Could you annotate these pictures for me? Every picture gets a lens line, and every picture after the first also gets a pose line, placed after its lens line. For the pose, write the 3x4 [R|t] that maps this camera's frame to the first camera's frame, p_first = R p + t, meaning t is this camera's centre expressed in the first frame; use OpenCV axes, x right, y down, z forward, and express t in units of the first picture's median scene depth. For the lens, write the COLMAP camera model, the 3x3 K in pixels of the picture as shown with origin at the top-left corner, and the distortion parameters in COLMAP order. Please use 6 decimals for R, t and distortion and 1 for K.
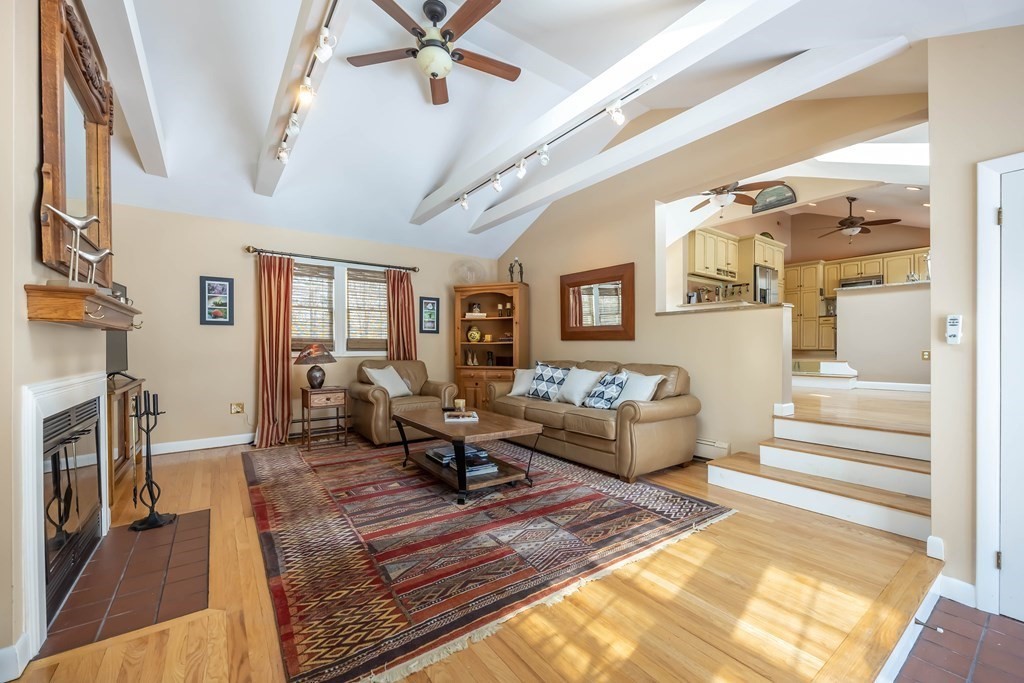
lens RADIAL K [[408.6, 0, 506.7], [0, 408.6, 348.3], [0, 0, 1]] dist [-0.002564, -0.000485]
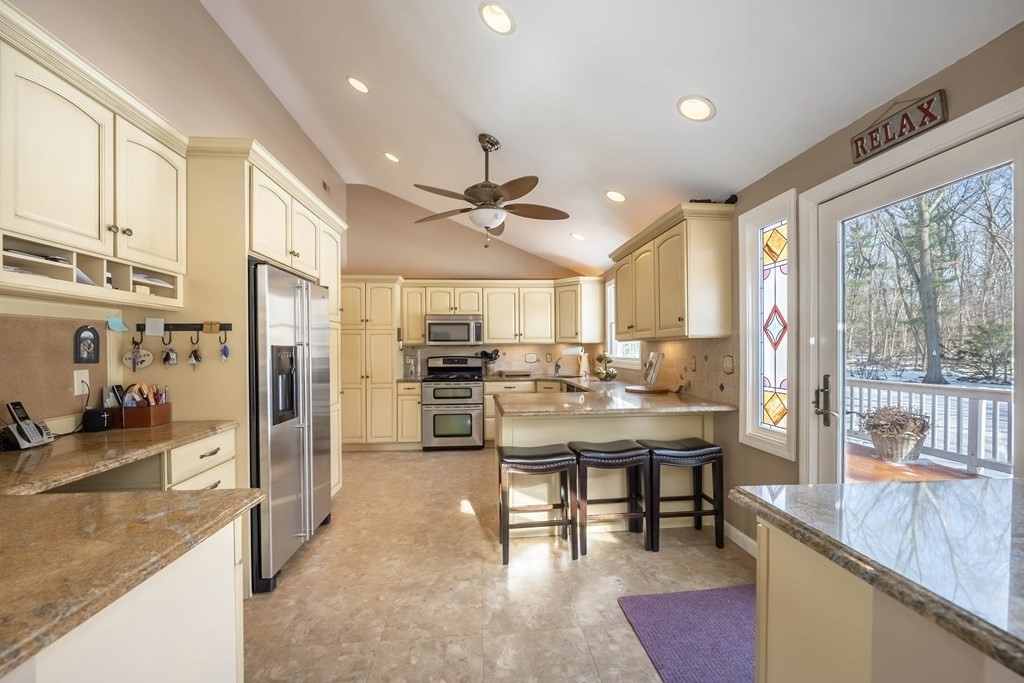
lens RADIAL K [[408.6, 0, 516.3], [0, 408.6, 352.3], [0, 0, 1]] dist [-0.002564, -0.000485]
pose [[0.511455, -0.011065, 0.859239, 0.466914], [0.009908, 0.999927, 0.006979, -0.142493], [-0.859253, 0.004944, 0.511527, 0.716430]]
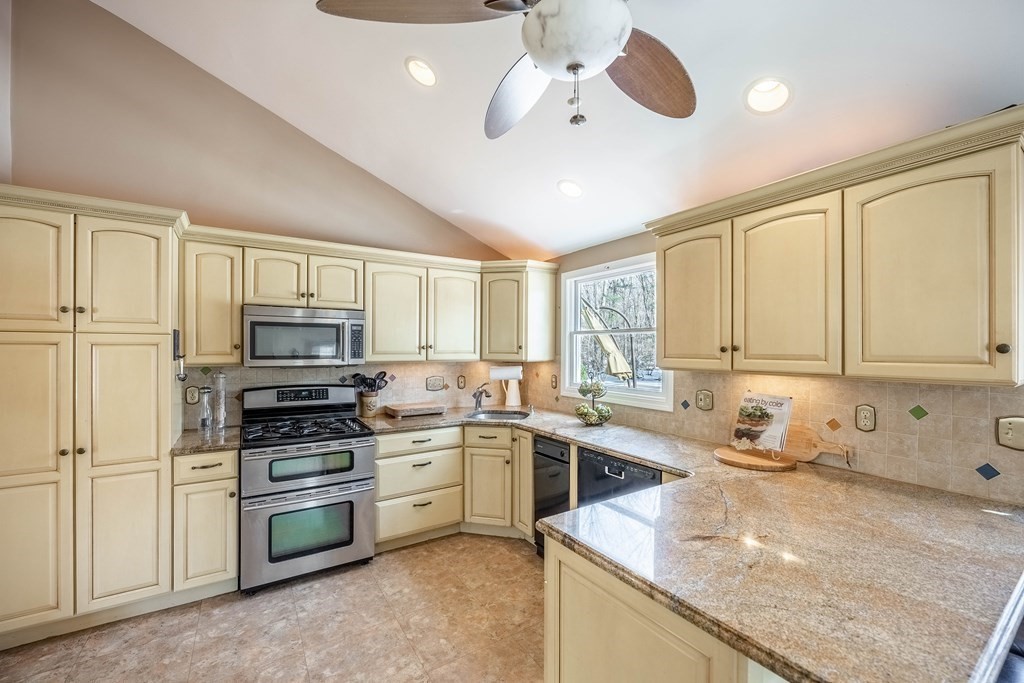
lens RADIAL K [[408.6, 0, 504.6], [0, 408.6, 350.3], [0, 0, 1]] dist [-0.002564, -0.000485]
pose [[0.055376, -0.006127, 0.998447, 0.658305], [-0.001020, 0.999980, 0.006193, -0.166536], [-0.998465, -0.001362, 0.055369, 0.965569]]
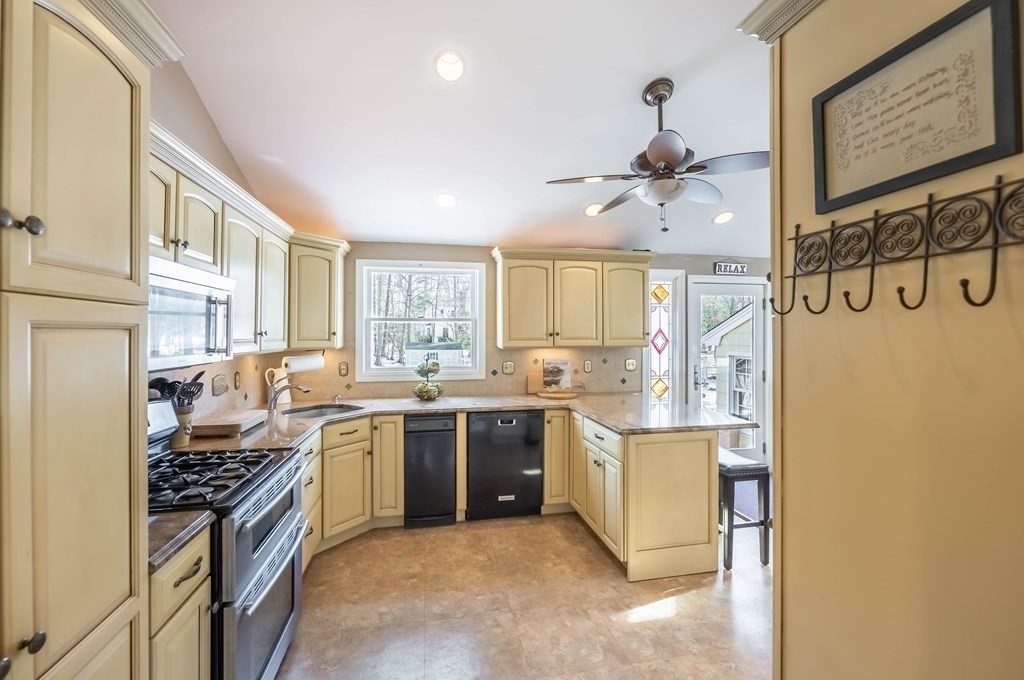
lens RADIAL K [[417.5, 0, 504.2], [0, 417.5, 333.2], [0, 0, 1]] dist [-0.003668, 0.000004]
pose [[-0.898080, 0.000697, 0.439832, 0.769419], [0.000361, 1.000000, -0.000847, -0.166754], [-0.439833, -0.000602, -0.898080, 1.278173]]
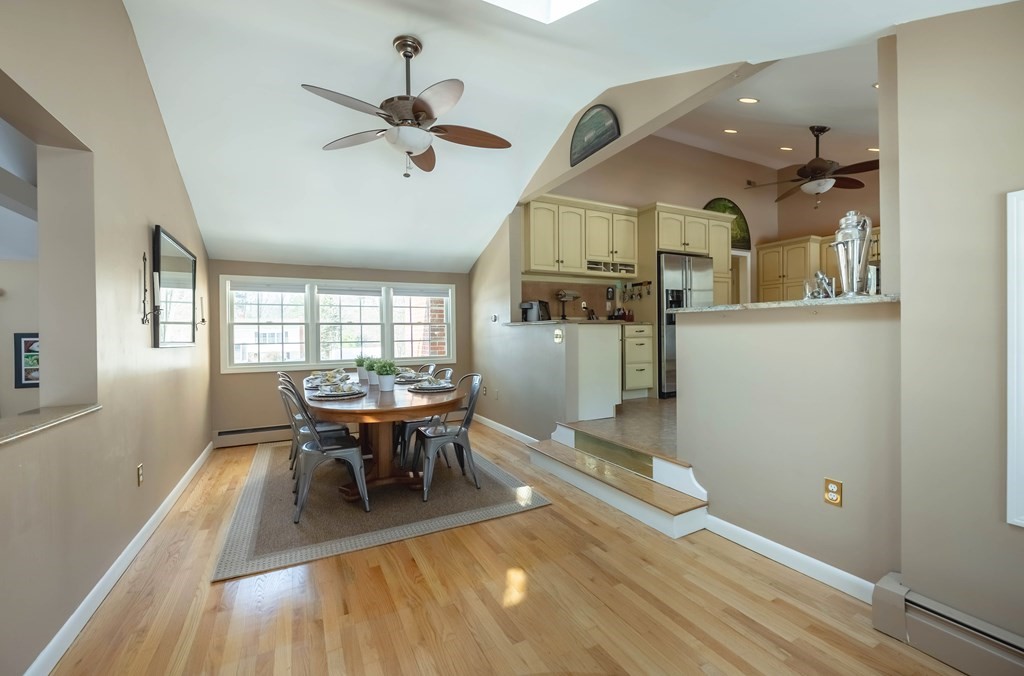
lens RADIAL K [[417.5, 0, 498.0], [0, 417.5, 334.2], [0, 0, 1]] dist [-0.003668, 0.000004]
pose [[0.986633, -0.013252, -0.162417, 0.470144], [0.013231, 0.999912, -0.001210, -0.081447], [0.162419, -0.000955, 0.986721, 0.336520]]
